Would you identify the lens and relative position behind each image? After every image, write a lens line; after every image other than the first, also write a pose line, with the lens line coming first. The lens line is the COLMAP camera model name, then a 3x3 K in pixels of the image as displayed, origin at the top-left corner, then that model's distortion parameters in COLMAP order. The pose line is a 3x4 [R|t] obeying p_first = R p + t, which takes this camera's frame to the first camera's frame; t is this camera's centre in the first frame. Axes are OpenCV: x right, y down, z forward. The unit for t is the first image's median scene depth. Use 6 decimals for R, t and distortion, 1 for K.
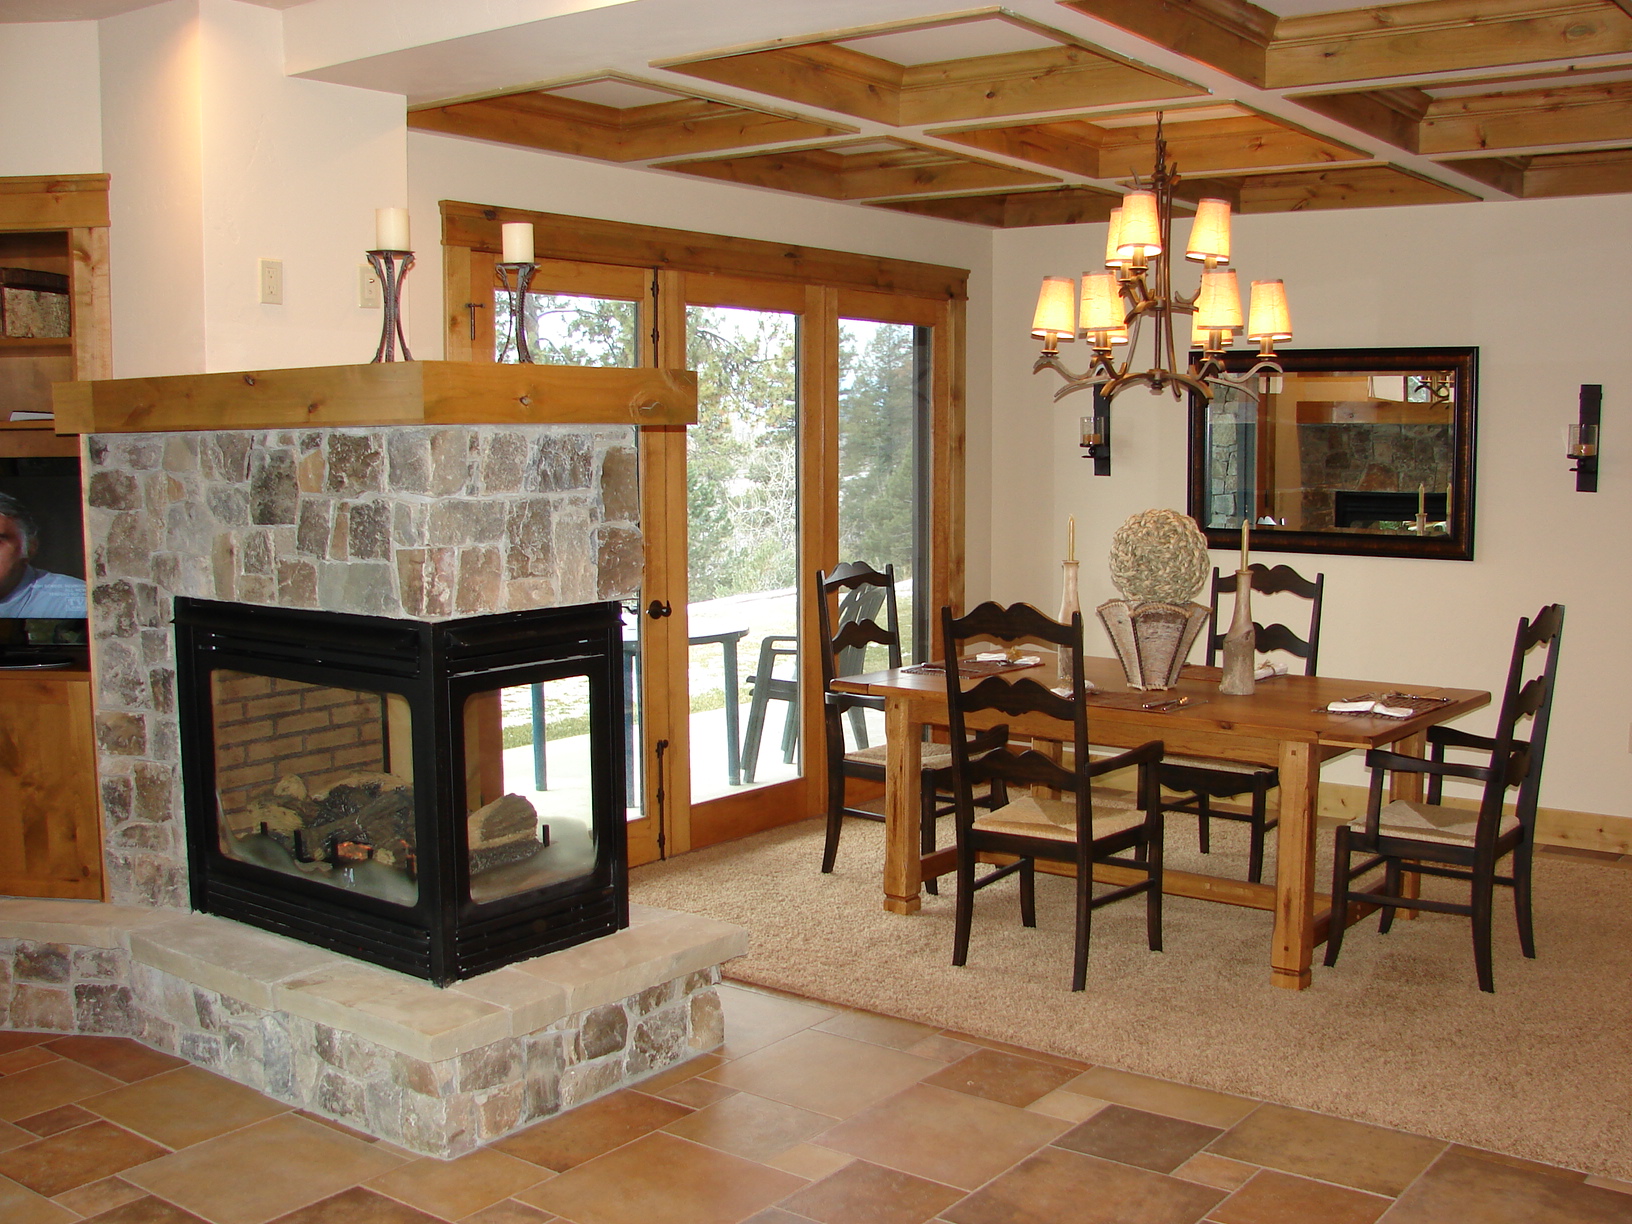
lens RADIAL K [[1812.1, 0, 816.0], [0, 1812.1, 612.0], [0, 0, 1]] dist [-0.222170, 0.321188]
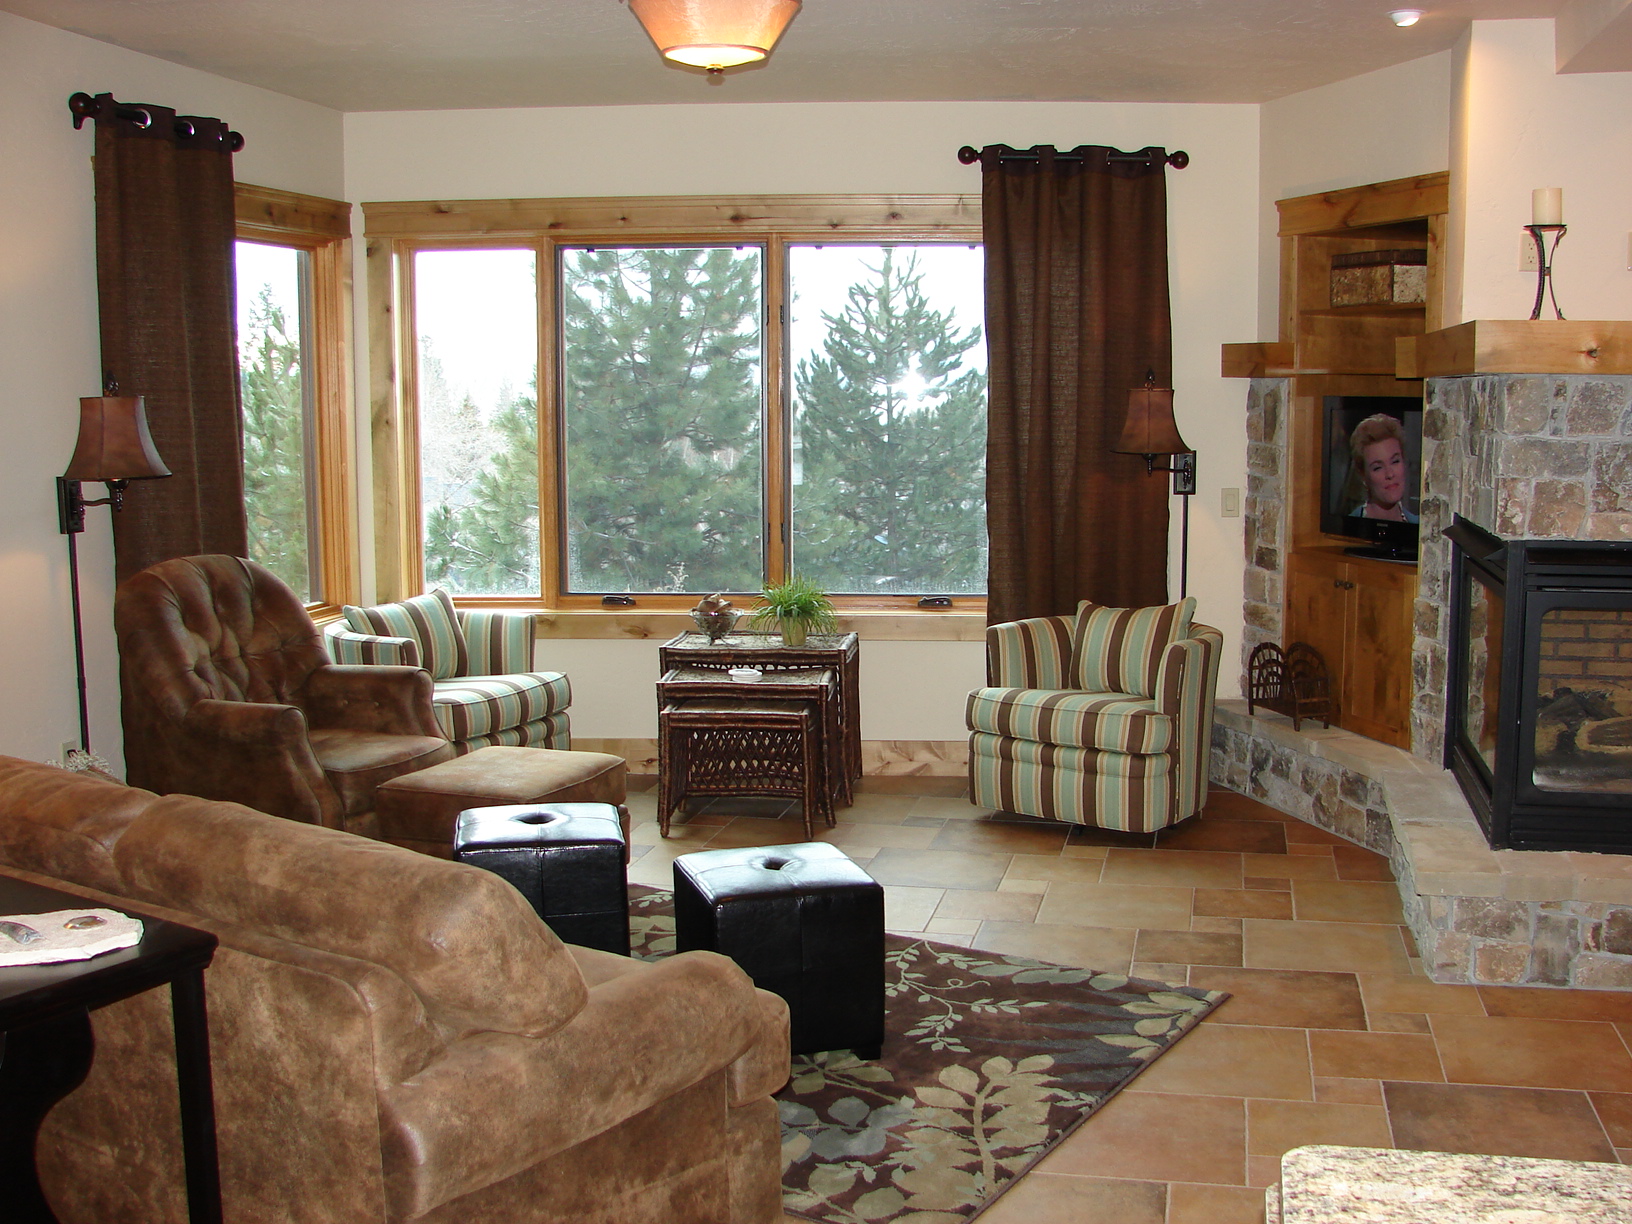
lens RADIAL K [[1812.1, 0, 816.0], [0, 1812.1, 612.0], [0, 0, 1]] dist [-0.222170, 0.321188]
pose [[0.402255, 0.119020, -0.907758, 0.644456], [-0.095846, 0.991540, 0.087533, -0.005228], [0.910497, 0.051794, 0.410260, 0.101270]]
